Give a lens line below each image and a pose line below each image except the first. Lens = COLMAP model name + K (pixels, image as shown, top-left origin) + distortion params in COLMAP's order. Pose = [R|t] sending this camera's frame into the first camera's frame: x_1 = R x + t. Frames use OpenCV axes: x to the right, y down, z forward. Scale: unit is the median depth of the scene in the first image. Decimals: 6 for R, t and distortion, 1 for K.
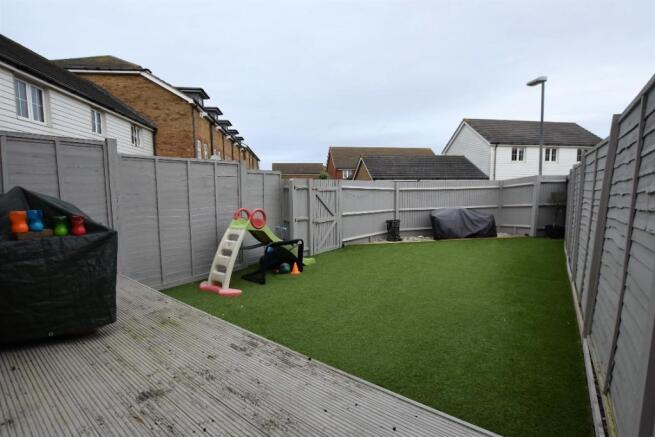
lens RADIAL K [[295.2, 0, 327.5], [0, 295.2, 218.5], [0, 0, 1]] dist [-0.000632, -0.000054]
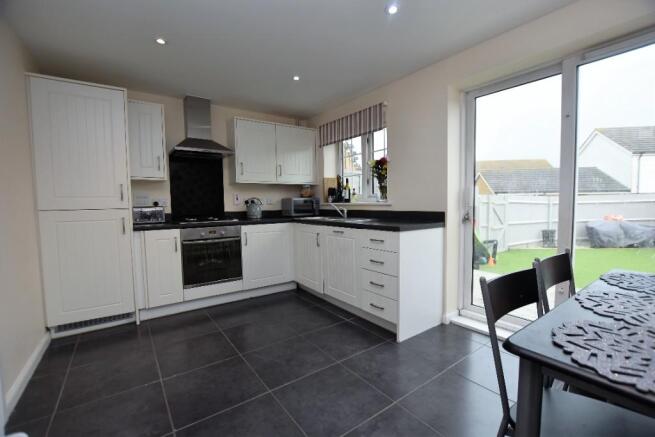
lens RADIAL K [[285.0, 0, 327.5], [0, 285.0, 218.5], [0, 0, 1]] dist [-0.000988, 0.000086]
pose [[0.960199, 0.014051, -0.278962, -0.291883], [-0.025511, 0.998971, -0.037492, 0.024972], [0.278149, 0.043117, 0.959570, -0.297226]]
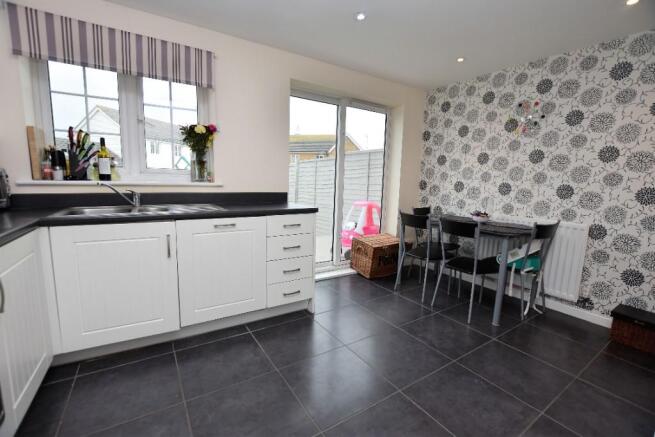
lens RADIAL K [[285.1, 0, 327.5], [0, 285.1, 218.5], [0, 0, 1]] dist [-0.042041, -0.000050]
pose [[0.343239, -0.112657, 0.932468, -2.140293], [0.064556, 0.993263, 0.096239, -0.111935], [-0.937027, 0.027164, 0.348199, 0.824084]]
